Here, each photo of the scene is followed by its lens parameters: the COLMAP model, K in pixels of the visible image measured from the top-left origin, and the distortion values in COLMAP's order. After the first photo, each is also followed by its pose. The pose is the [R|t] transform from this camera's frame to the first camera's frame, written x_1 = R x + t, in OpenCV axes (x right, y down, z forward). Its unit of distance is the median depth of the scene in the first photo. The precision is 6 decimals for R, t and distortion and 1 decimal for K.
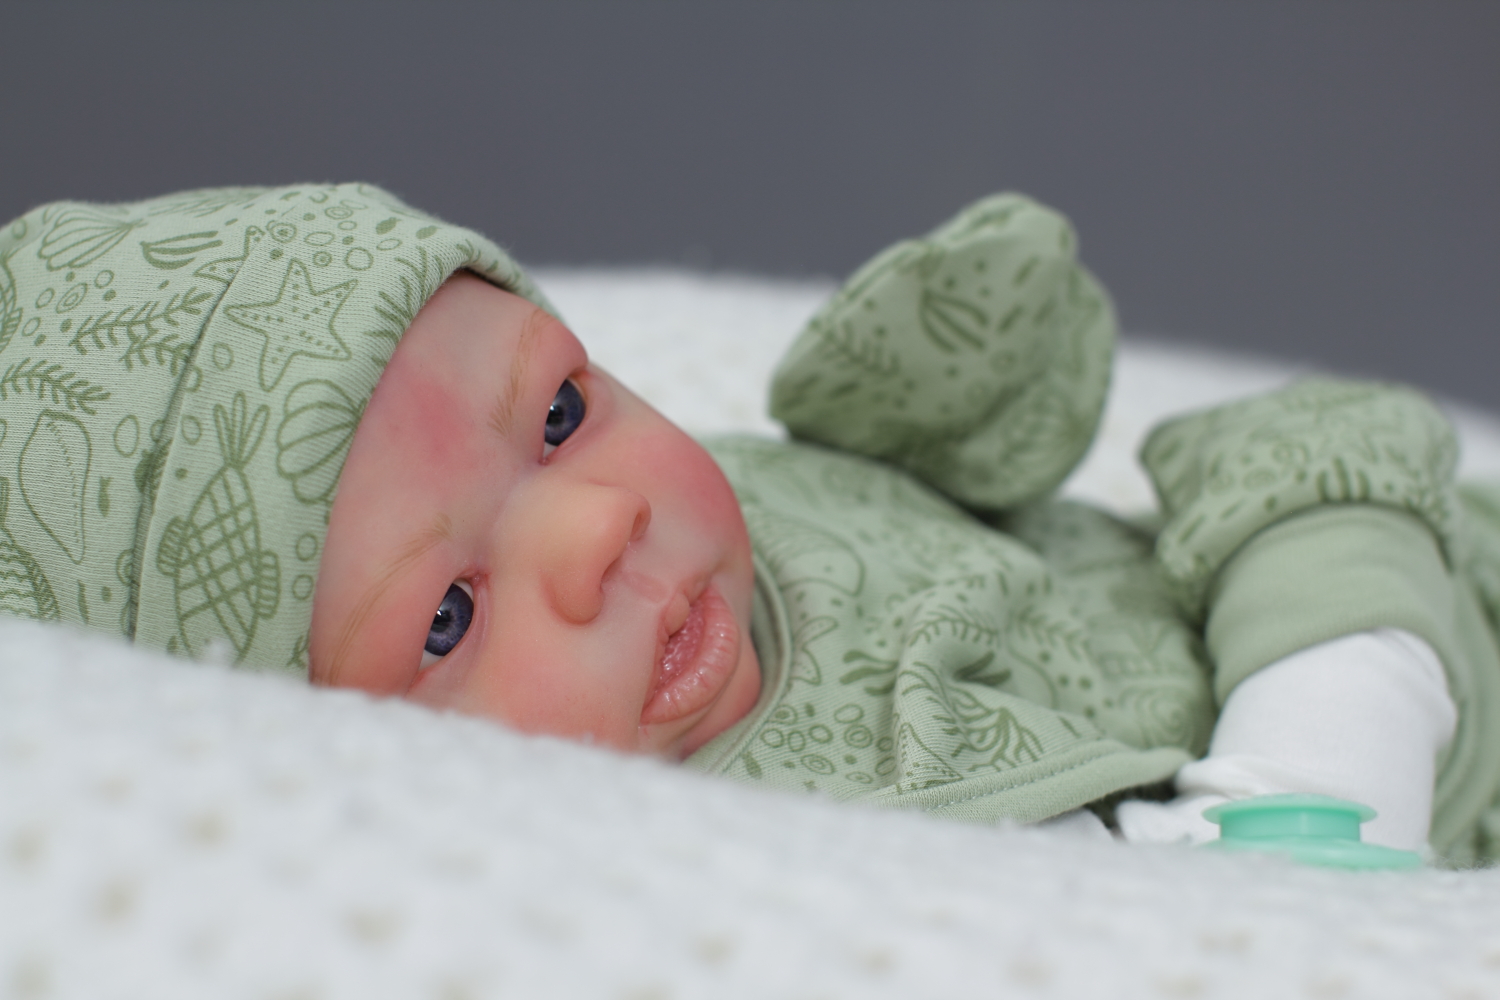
lens RADIAL K [[3385.3, 0, 750.0], [0, 3385.3, 500.0], [0, 0, 1]] dist [-0.158624, 0.054248]
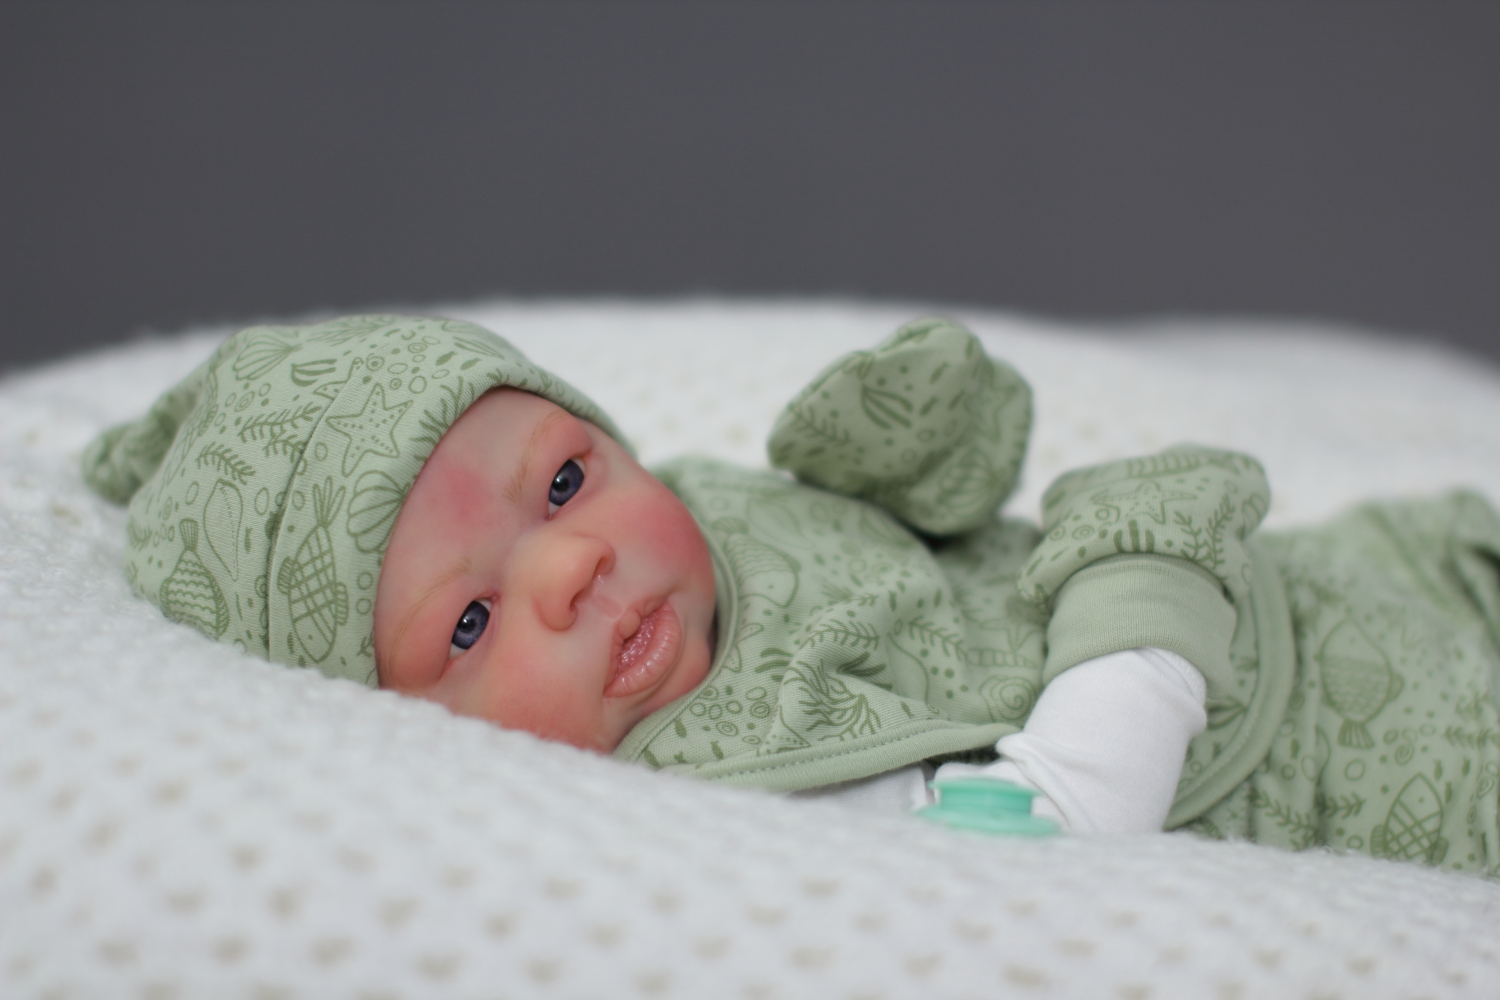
lens RADIAL K [[3344.1, 0, 750.0], [0, 3344.1, 500.0], [0, 0, 1]] dist [-0.146341, -0.040269]
pose [[0.972616, 0.033767, -0.229953, 0.369599], [-0.017273, 0.997156, 0.073365, -0.130998], [0.231777, -0.067384, 0.970432, -0.411276]]
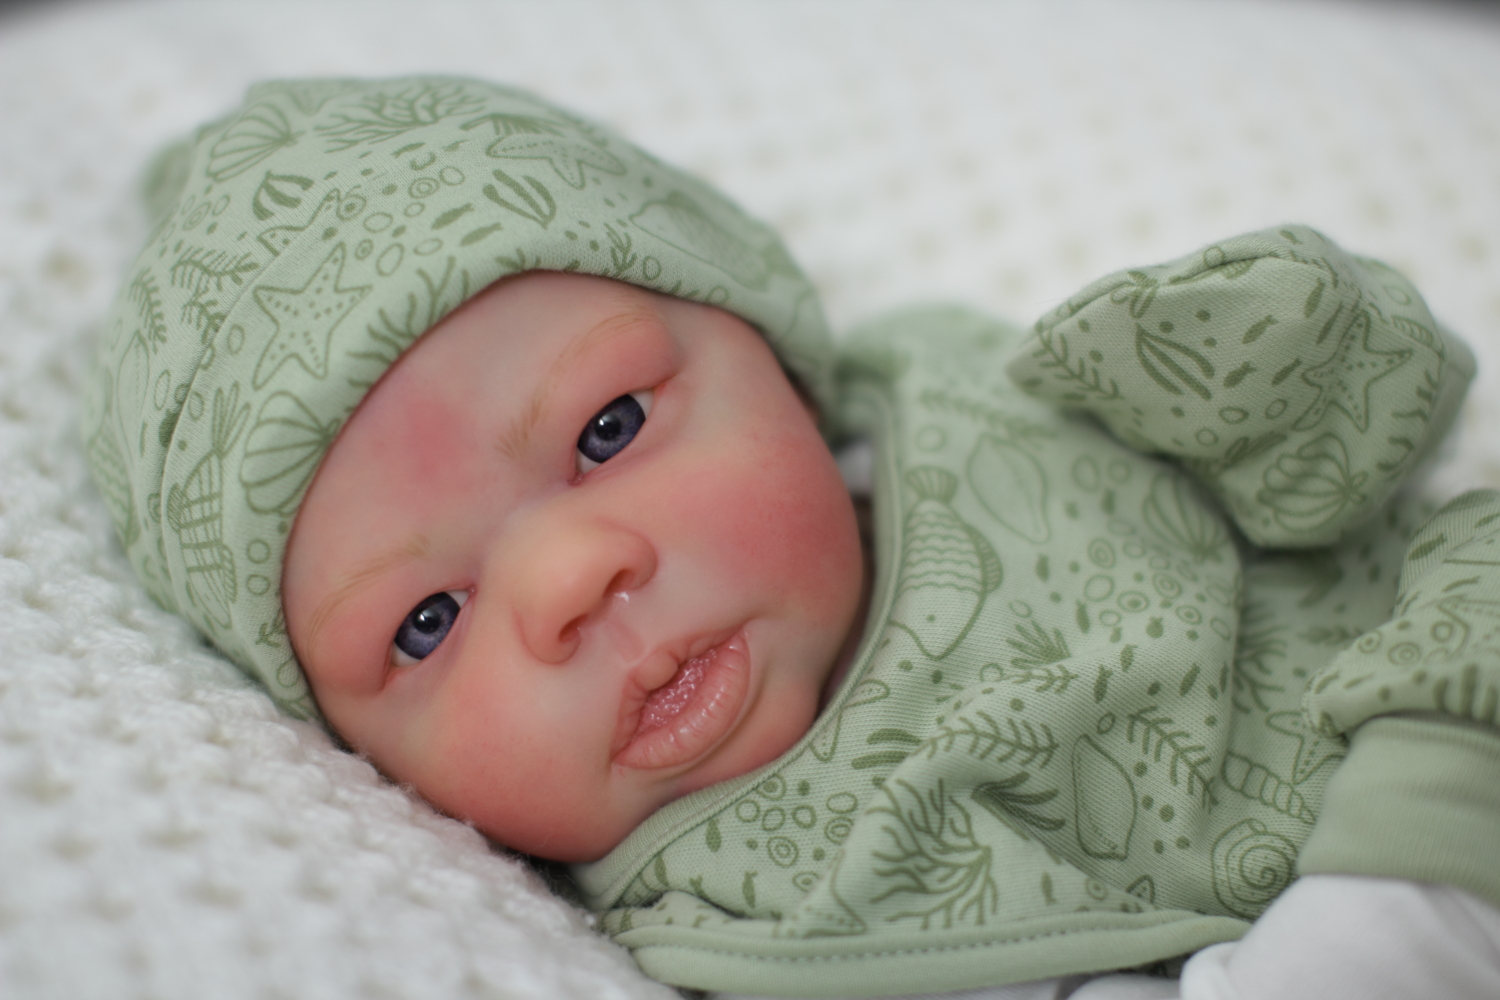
lens RADIAL K [[3440.6, 0, 750.0], [0, 3440.6, 500.0], [0, 0, 1]] dist [-0.172599, -0.102909]
pose [[0.825280, 0.275298, -0.493076, 0.477164], [-0.111420, 0.935342, 0.335739, -0.349645], [0.553623, -0.222140, 0.802593, 0.240931]]
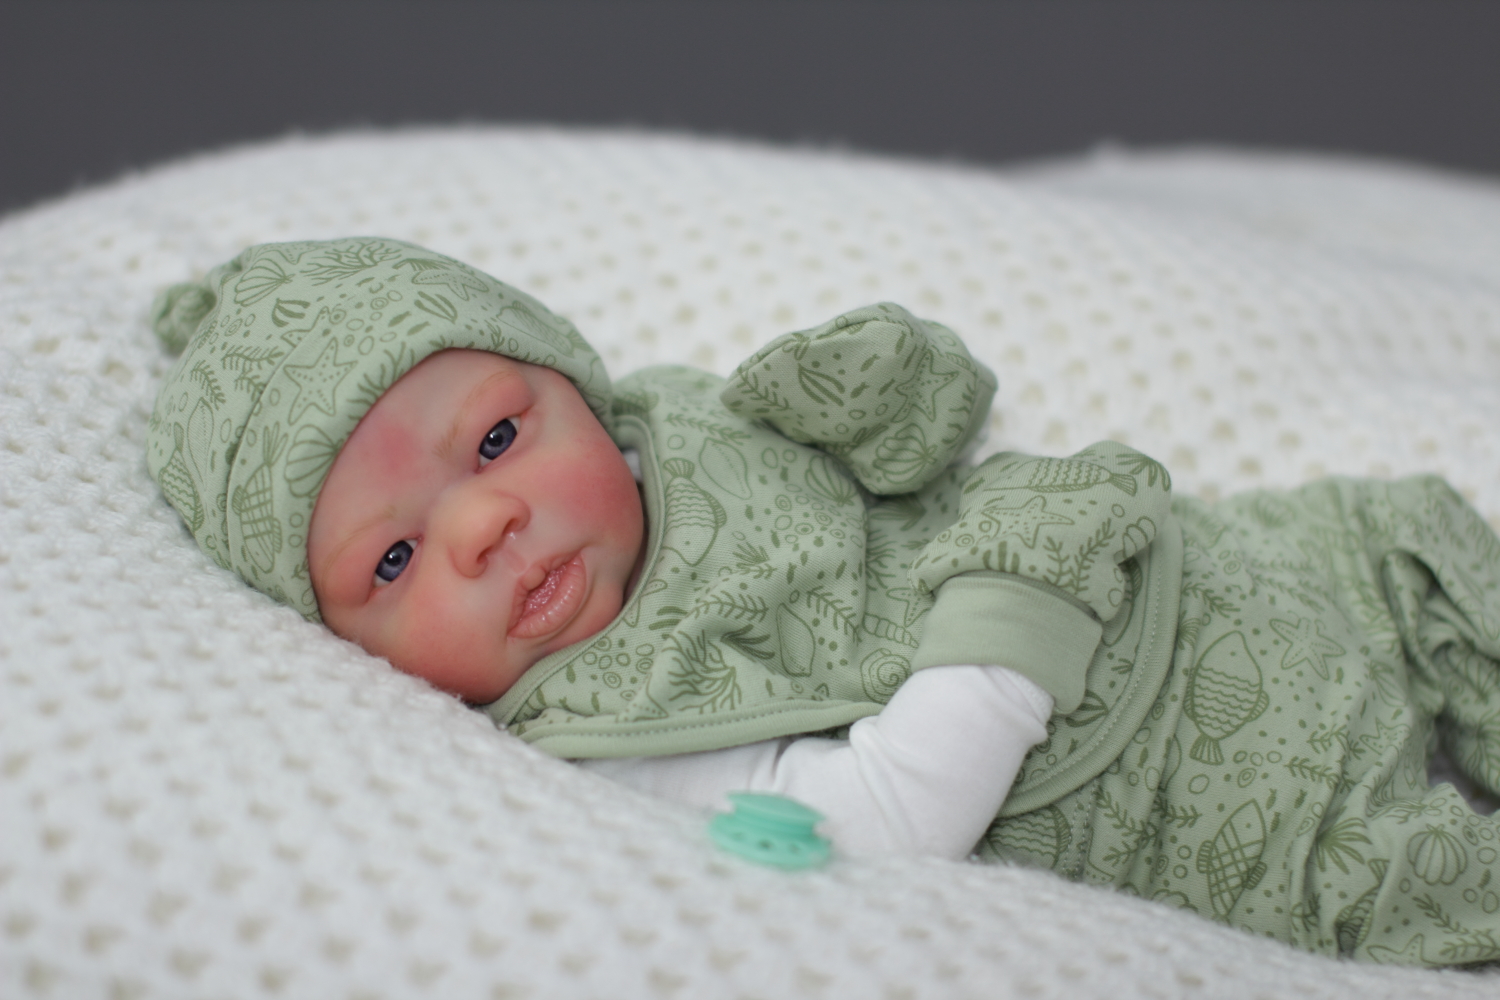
lens RADIAL K [[3385.3, 0, 750.0], [0, 3385.3, 500.0], [0, 0, 1]] dist [-0.158624, 0.054248]
pose [[0.895307, 0.209635, -0.393037, 0.724508], [-0.099462, 0.954143, 0.282346, -0.487025], [0.434203, -0.213694, 0.875101, -0.398292]]
